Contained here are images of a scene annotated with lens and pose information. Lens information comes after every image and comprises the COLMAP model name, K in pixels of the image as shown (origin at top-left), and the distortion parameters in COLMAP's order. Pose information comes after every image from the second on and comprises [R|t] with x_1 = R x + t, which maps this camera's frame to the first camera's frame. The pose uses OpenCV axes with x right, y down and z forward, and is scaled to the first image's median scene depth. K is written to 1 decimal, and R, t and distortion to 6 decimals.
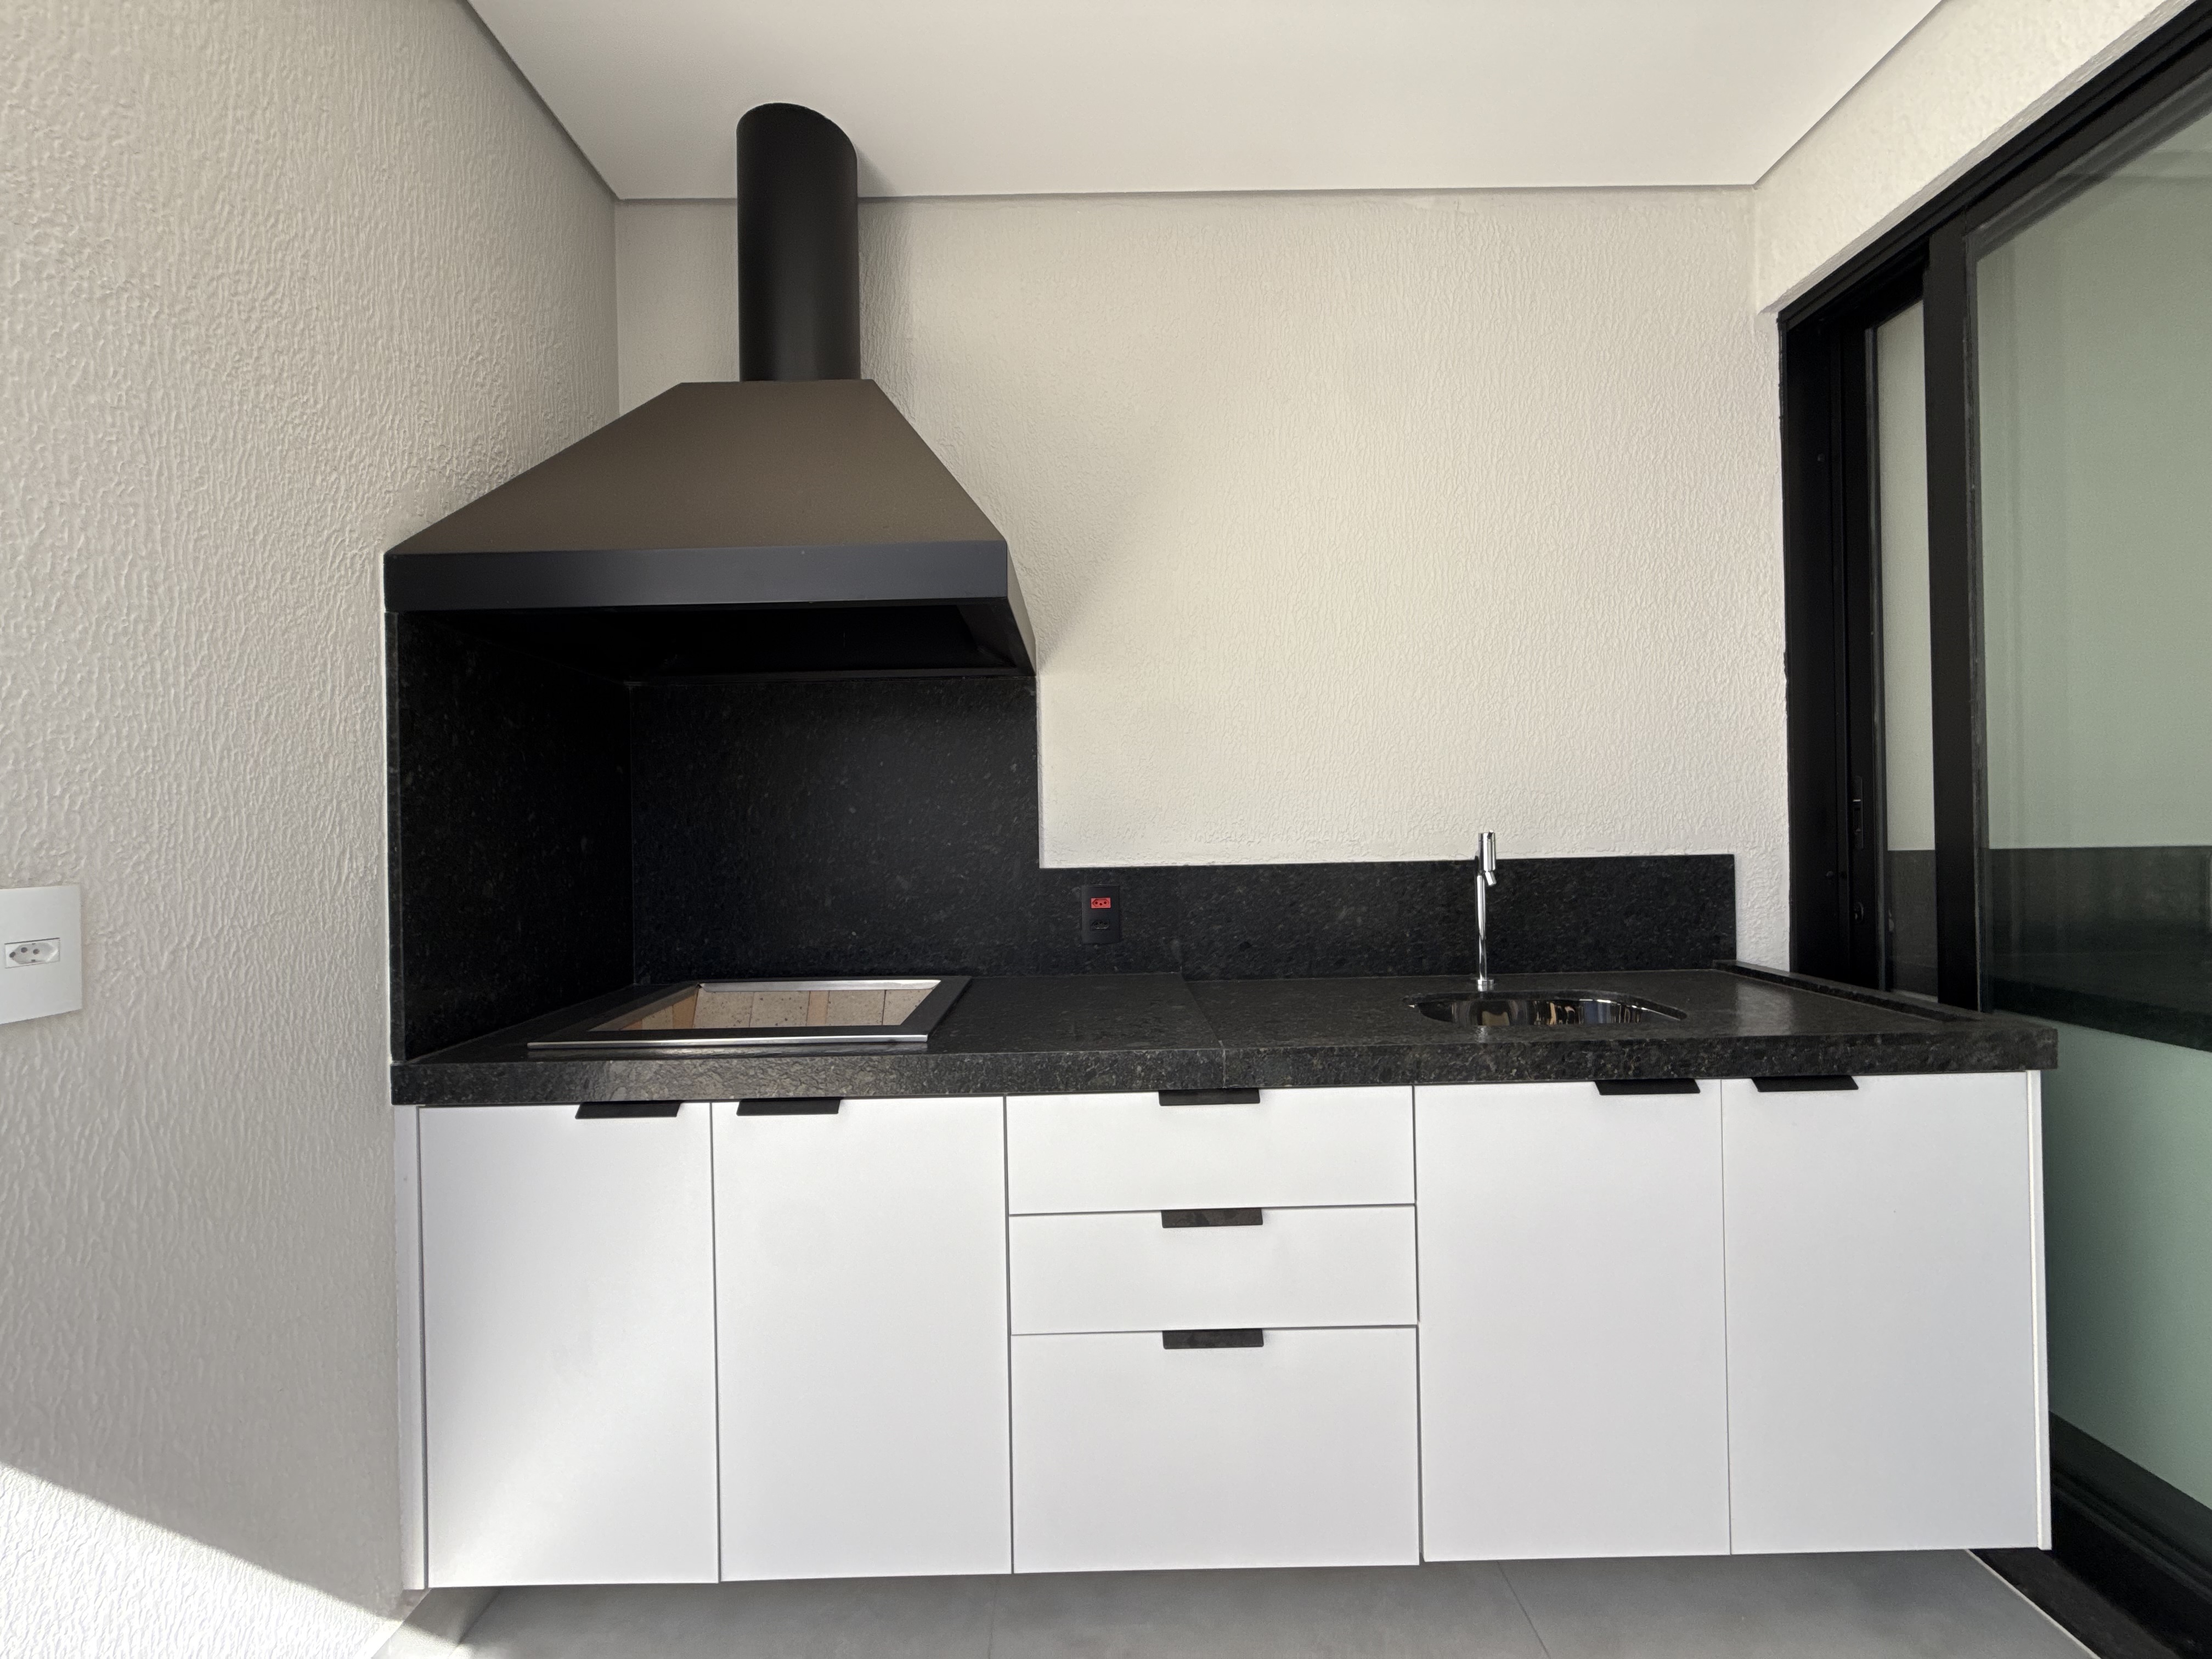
lens RADIAL K [[875.3, 0, 1073.5], [0, 875.3, 818.9], [0, 0, 1]] dist [0.001036, 0.000393]
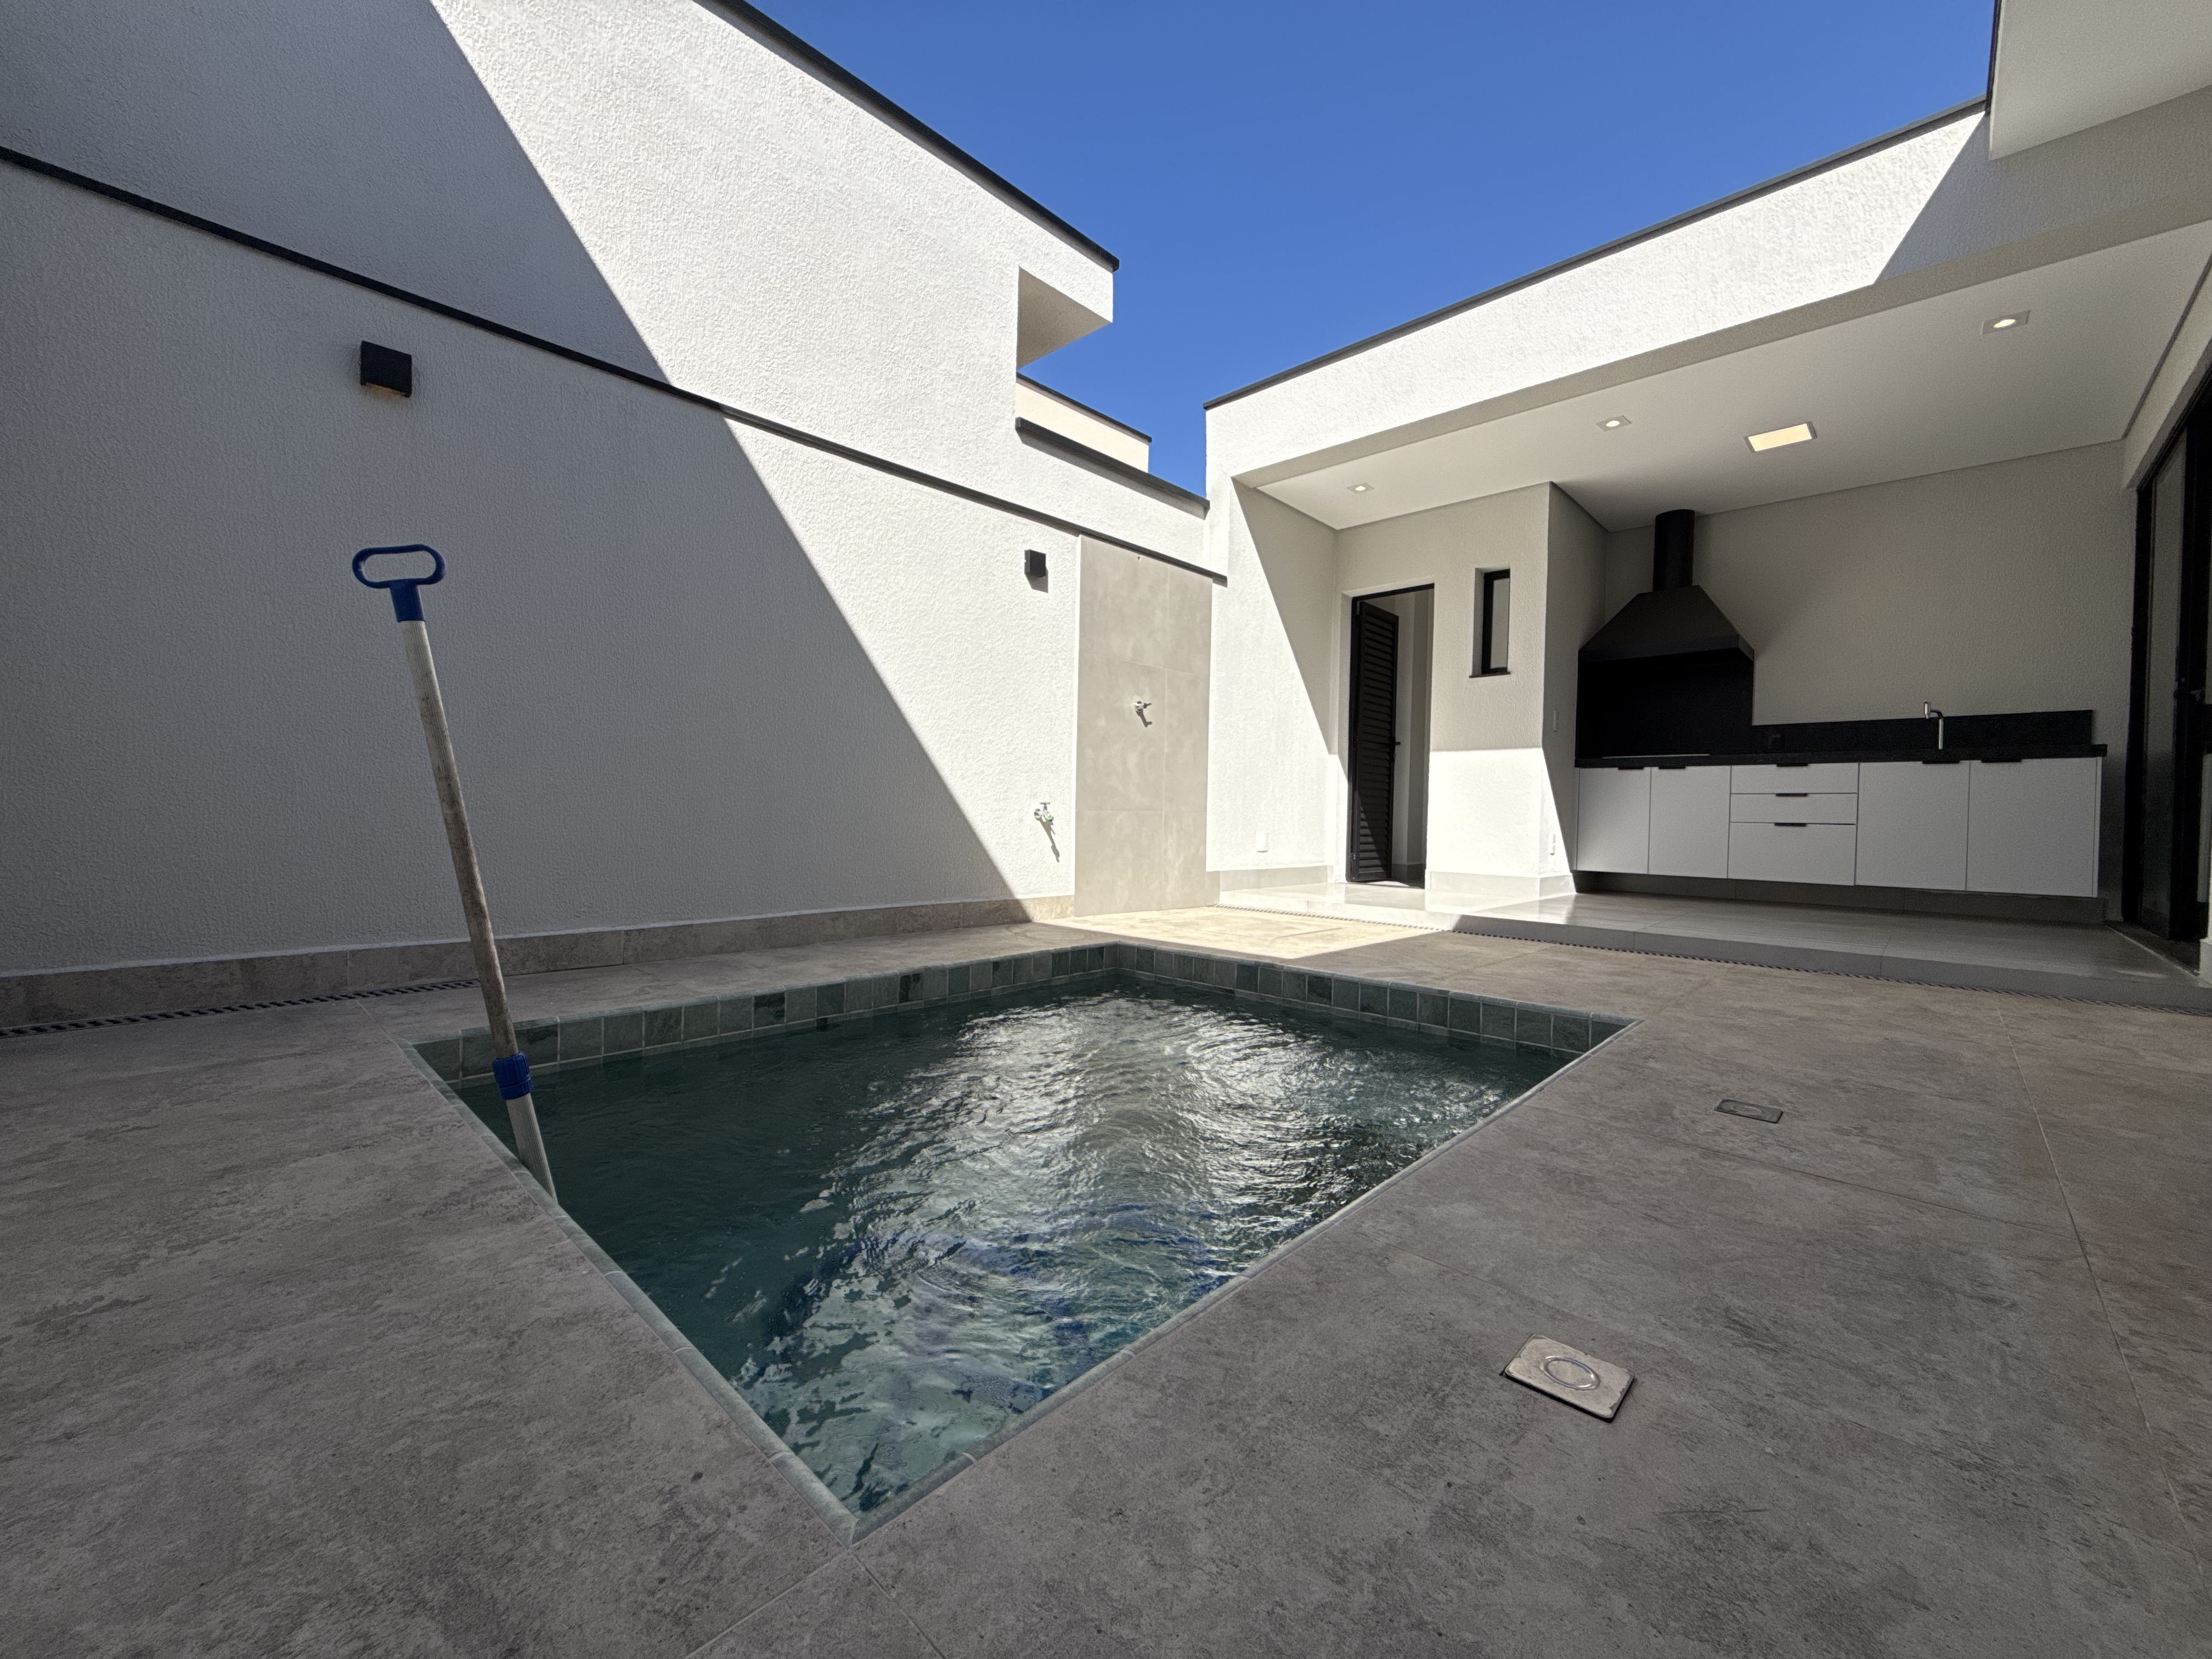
lens RADIAL K [[875.3, 0, 1107.2], [0, 875.3, 825.6], [0, 0, 1]] dist [0.001036, 0.000393]
pose [[0.723564, 0.042072, -0.688974, 0.663538], [-0.028304, 0.999110, 0.031285, 0.556882], [0.689677, -0.003136, 0.724111, -4.126822]]
